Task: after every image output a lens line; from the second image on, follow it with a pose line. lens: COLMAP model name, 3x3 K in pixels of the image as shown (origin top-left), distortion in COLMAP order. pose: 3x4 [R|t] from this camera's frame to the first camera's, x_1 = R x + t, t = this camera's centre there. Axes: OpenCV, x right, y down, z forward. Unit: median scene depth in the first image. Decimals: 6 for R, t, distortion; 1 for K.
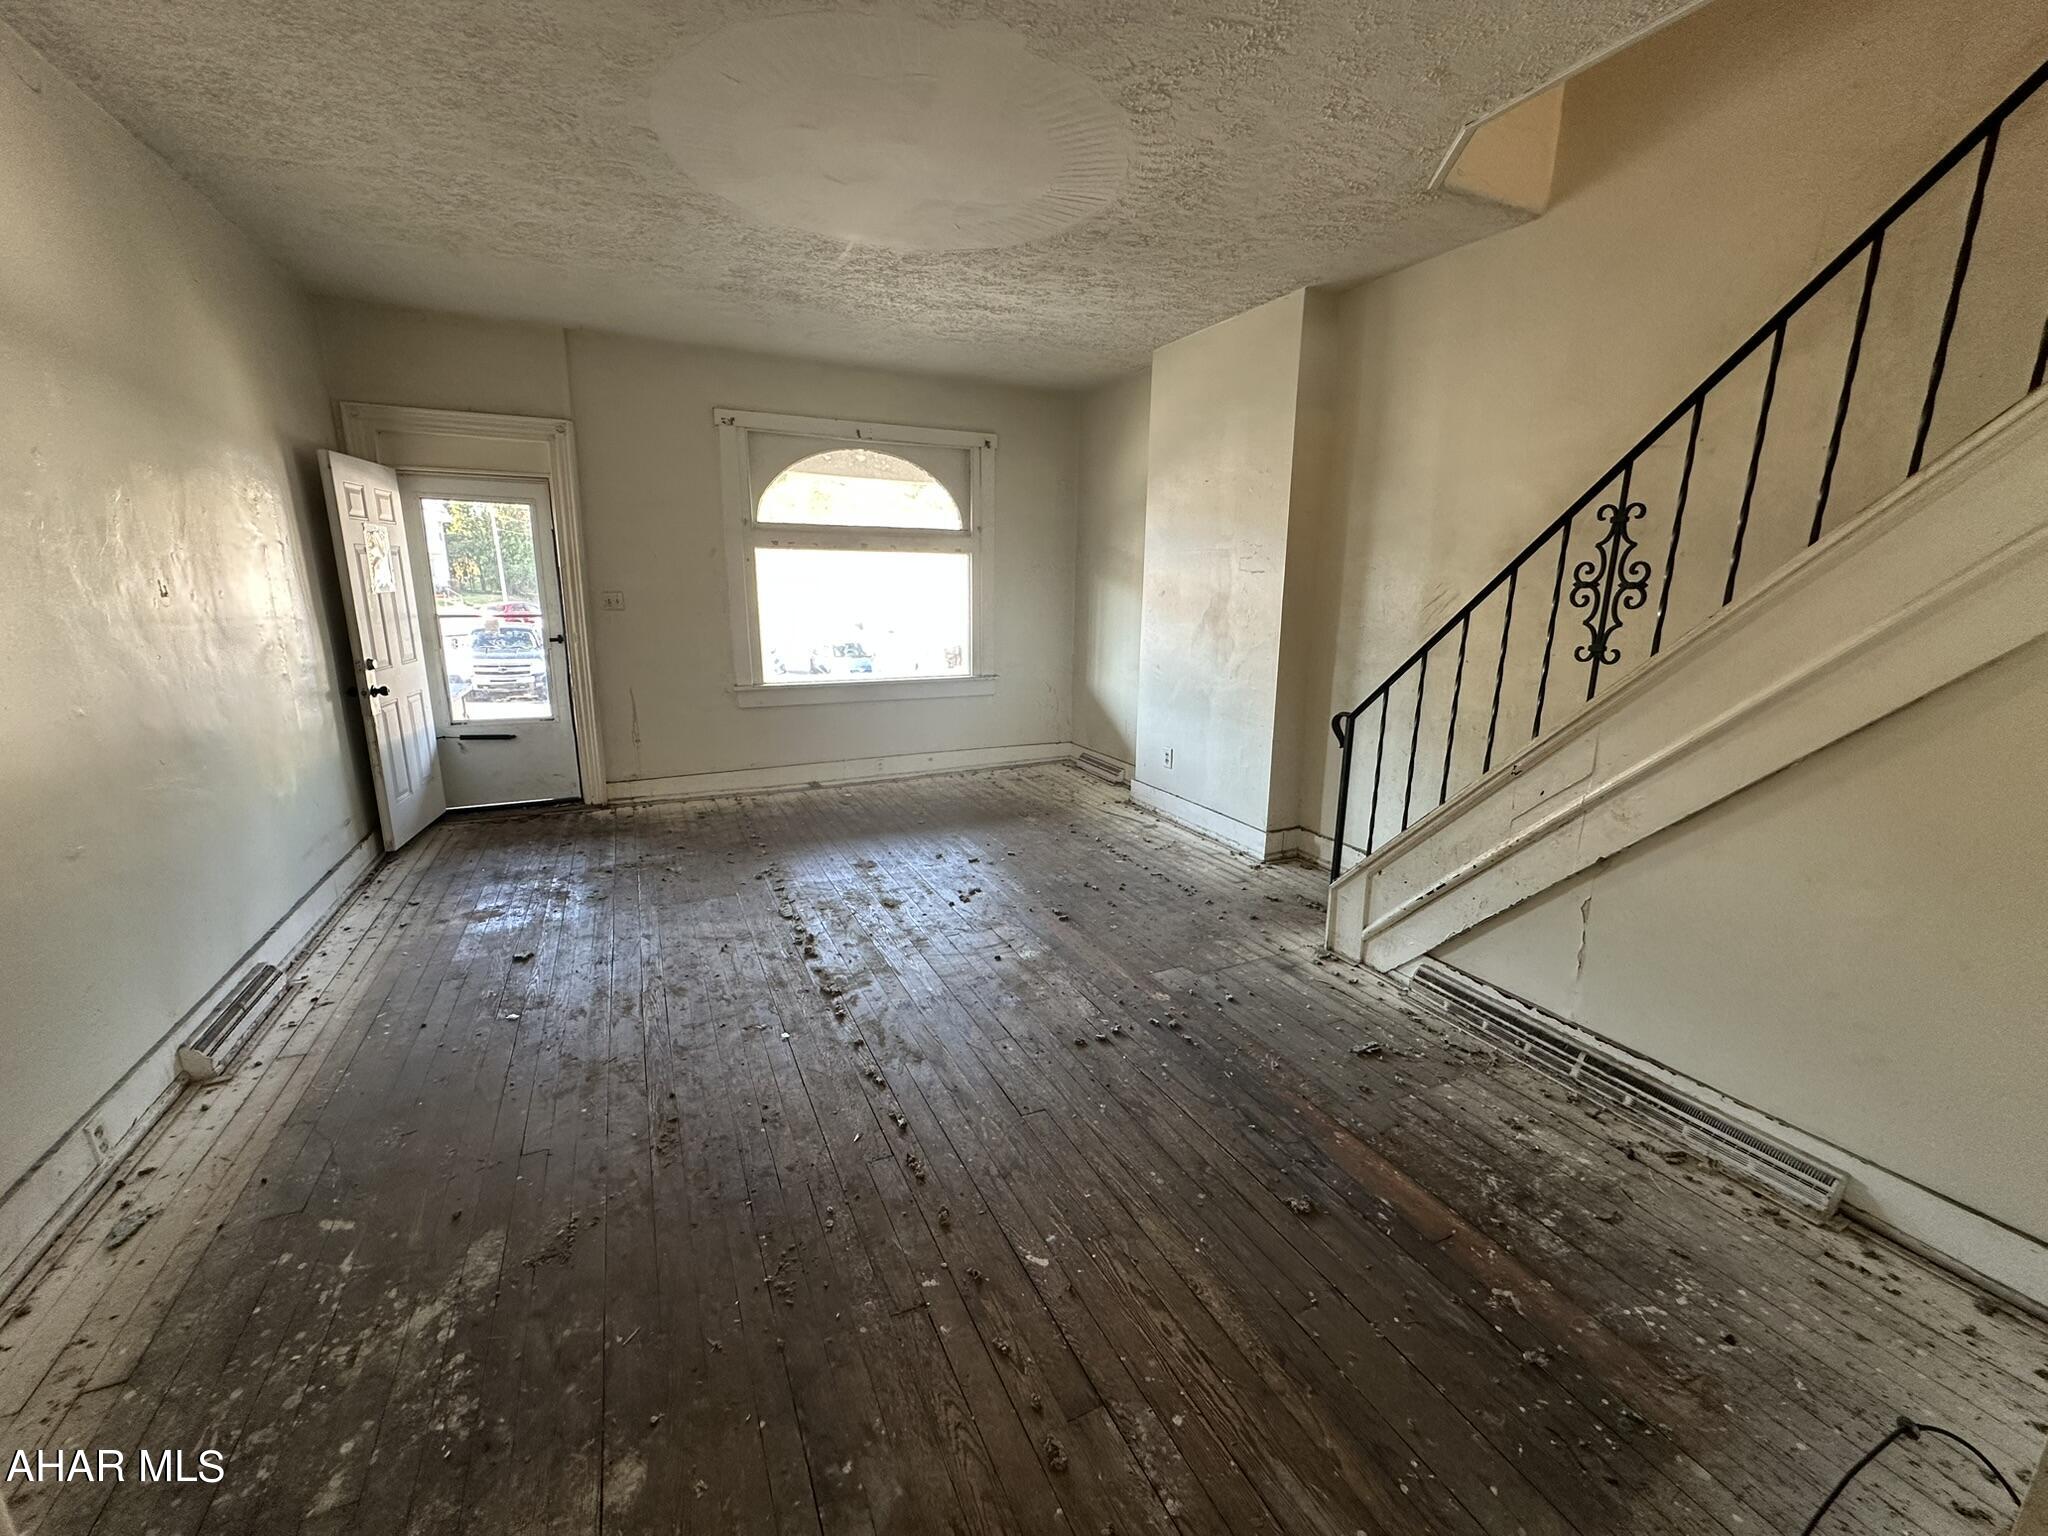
lens RADIAL K [[819.1, 0, 1024.0], [0, 819.1, 768.0], [0, 0, 1]] dist [-0.000356, -0.000221]
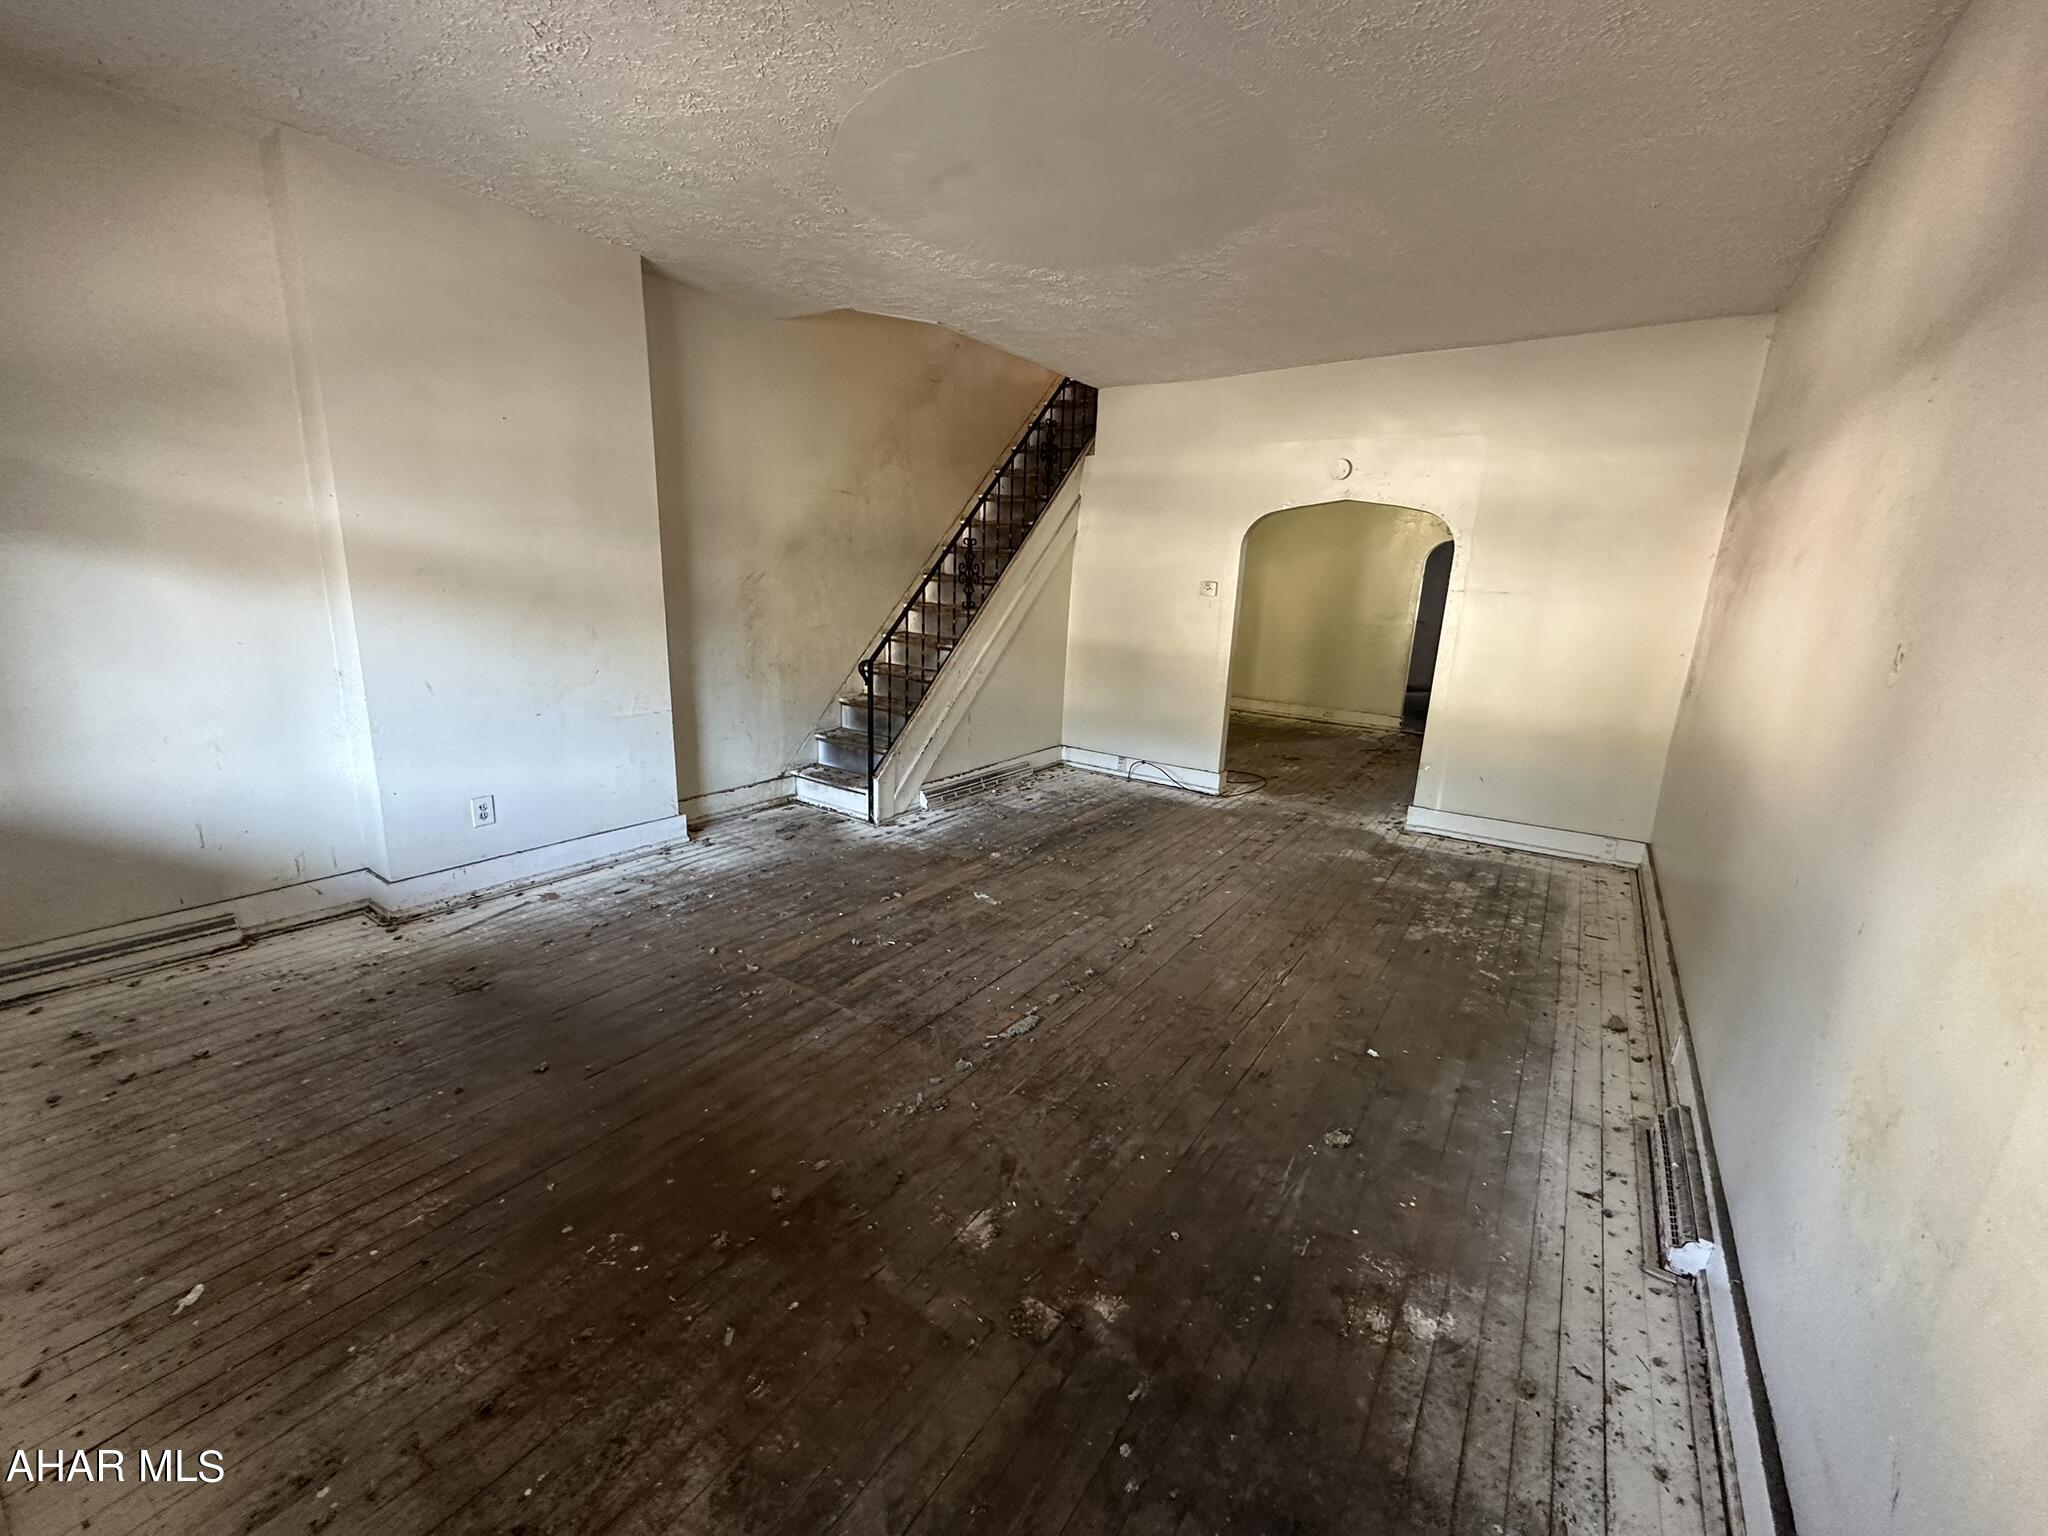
lens RADIAL K [[819.1, 0, 1024.0], [0, 819.1, 768.0], [0, 0, 1]] dist [-0.000356, -0.000221]
pose [[-0.499755, -0.232759, 0.834307, -0.982964], [0.146535, 0.926614, 0.346287, -0.346855], [-0.853682, 0.295314, -0.428972, 1.428397]]
